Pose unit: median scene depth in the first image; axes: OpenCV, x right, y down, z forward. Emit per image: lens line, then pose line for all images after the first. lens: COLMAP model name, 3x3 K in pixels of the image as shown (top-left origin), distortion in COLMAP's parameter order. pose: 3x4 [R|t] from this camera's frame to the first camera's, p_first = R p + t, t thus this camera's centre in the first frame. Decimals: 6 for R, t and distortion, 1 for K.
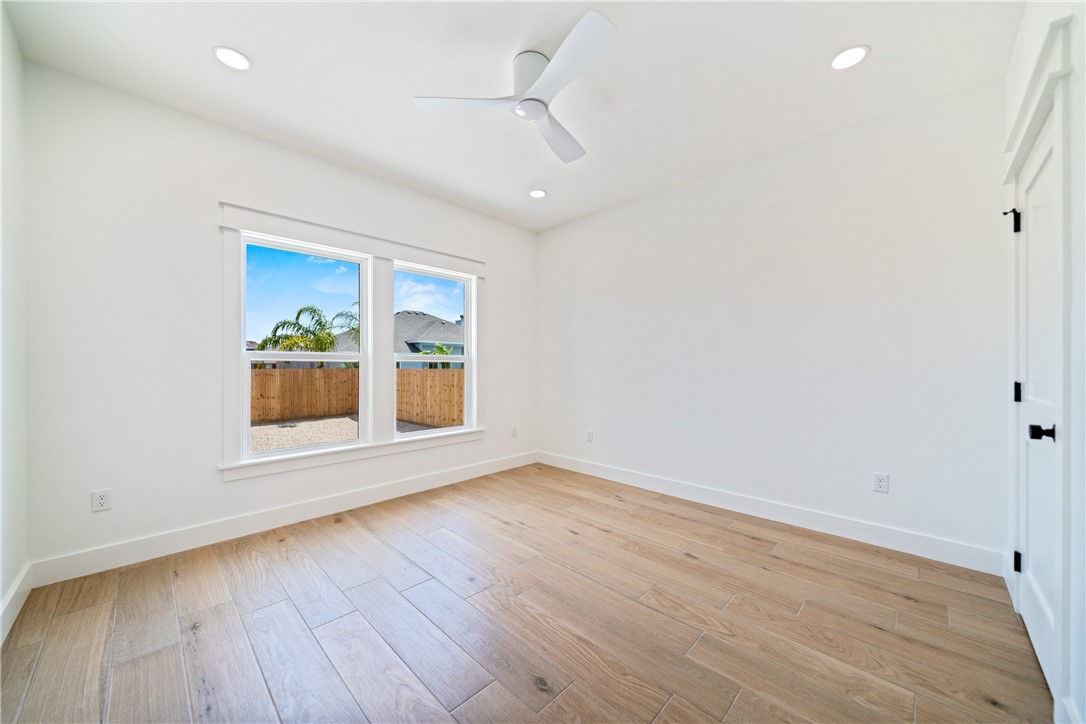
lens RADIAL K [[399.0, 0, 545.5], [0, 399.0, 366.3], [0, 0, 1]] dist [-0.000927, -0.000347]
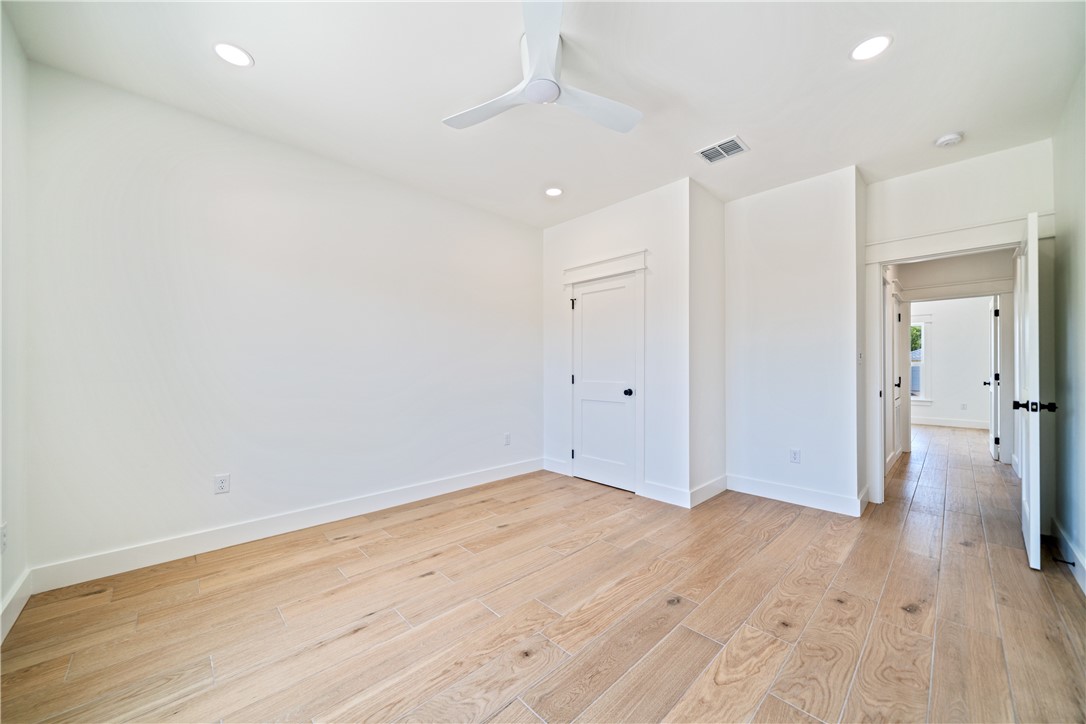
lens RADIAL K [[399.0, 0, 540.0], [0, 399.0, 365.9], [0, 0, 1]] dist [-0.000927, -0.000347]
pose [[0.031884, 0.003697, 0.999485, -0.755896], [0.005289, 0.999979, -0.003867, -0.002215], [-0.999478, 0.005410, 0.031864, 0.767015]]
